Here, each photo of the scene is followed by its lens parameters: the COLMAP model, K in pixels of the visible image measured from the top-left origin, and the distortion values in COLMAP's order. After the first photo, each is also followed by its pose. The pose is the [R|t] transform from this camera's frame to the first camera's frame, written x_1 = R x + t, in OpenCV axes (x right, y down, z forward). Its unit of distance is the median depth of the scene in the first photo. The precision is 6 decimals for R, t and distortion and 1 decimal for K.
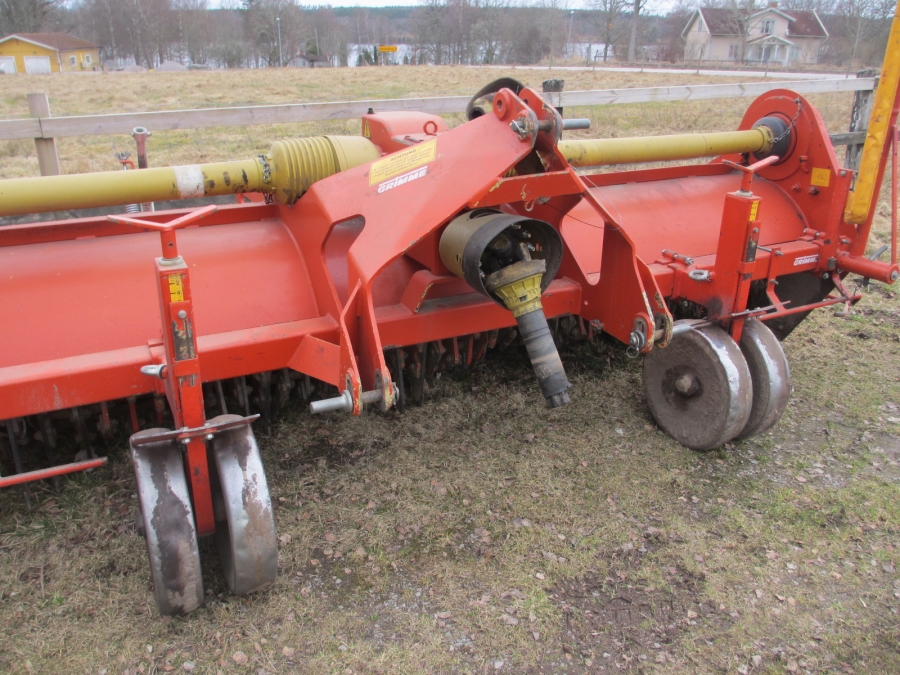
lens RADIAL K [[748.8, 0, 451.9], [0, 748.8, 335.2], [0, 0, 1]] dist [-0.062518, 0.026118]
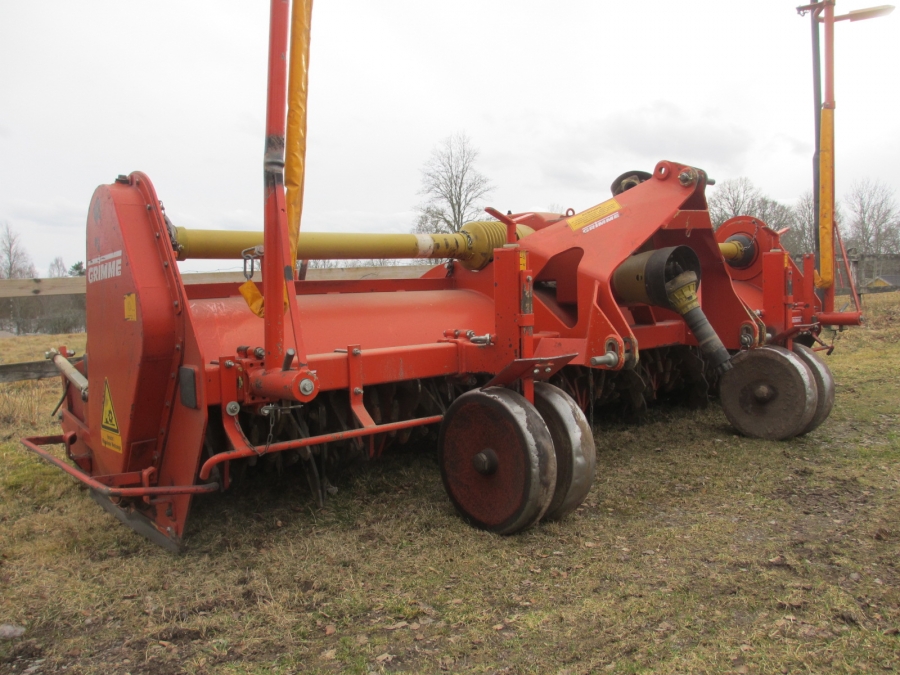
lens RADIAL K [[748.8, 0, 447.8], [0, 748.8, 335.4], [0, 0, 1]] dist [-0.062518, 0.026118]
pose [[0.973437, -0.059393, 0.221118, -0.557076], [0.128451, 0.941128, -0.312696, 0.332818], [-0.189529, 0.332793, 0.923757, -0.165005]]
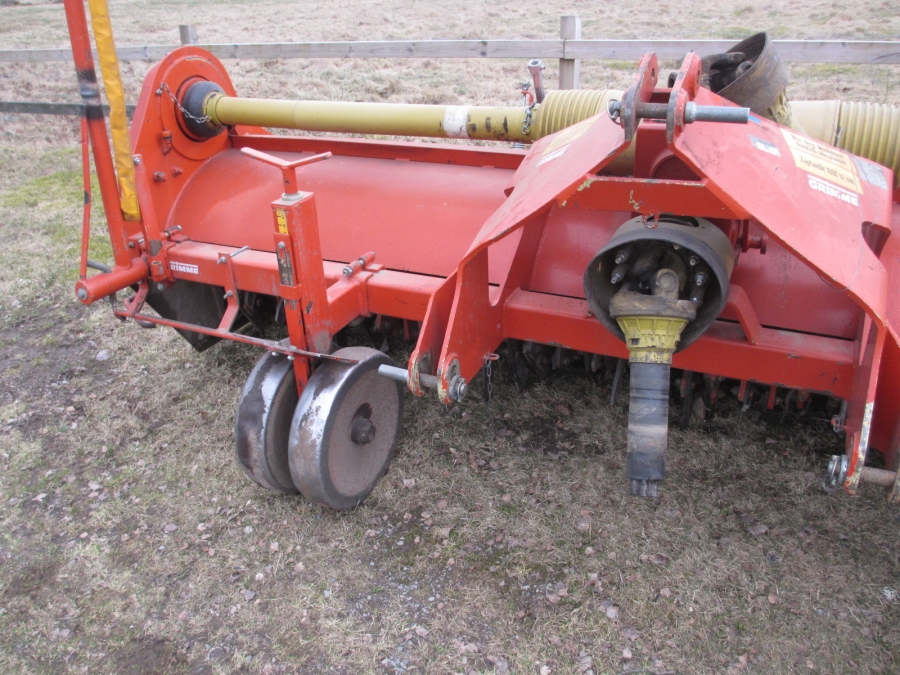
lens RADIAL K [[748.8, 0, 448.7], [0, 748.8, 339.3], [0, 0, 1]] dist [-0.062518, 0.026118]
pose [[0.594932, 0.338821, -0.728873, 0.433629], [-0.255295, 0.939509, 0.228356, -0.143454], [0.762155, 0.050222, 0.645444, 0.317814]]
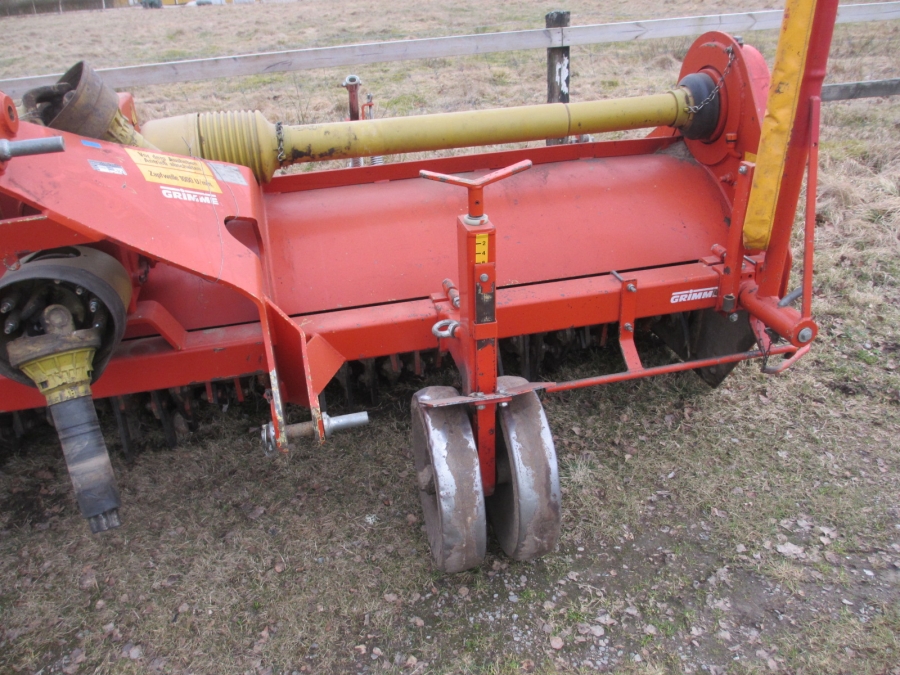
lens RADIAL K [[748.8, 0, 451.4], [0, 748.8, 337.8], [0, 0, 1]] dist [-0.062518, 0.026118]
pose [[0.966726, 0.069342, -0.246236, 0.535945], [-0.044159, 0.993346, 0.106364, -0.154999], [0.251973, -0.091951, 0.963356, 0.347949]]
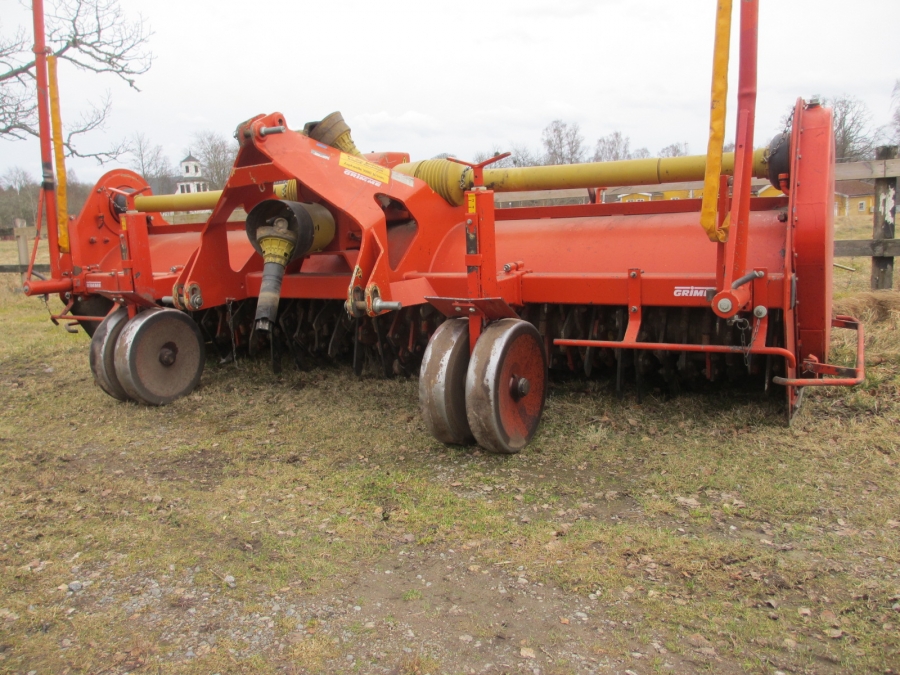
lens RADIAL K [[748.8, 0, 440.3], [0, 748.8, 329.3], [0, 0, 1]] dist [-0.062518, 0.026118]
pose [[0.539717, 0.102577, -0.835574, 1.239484], [-0.264902, 0.962823, -0.052909, 0.064654], [0.799082, 0.249901, 0.546825, 0.432254]]
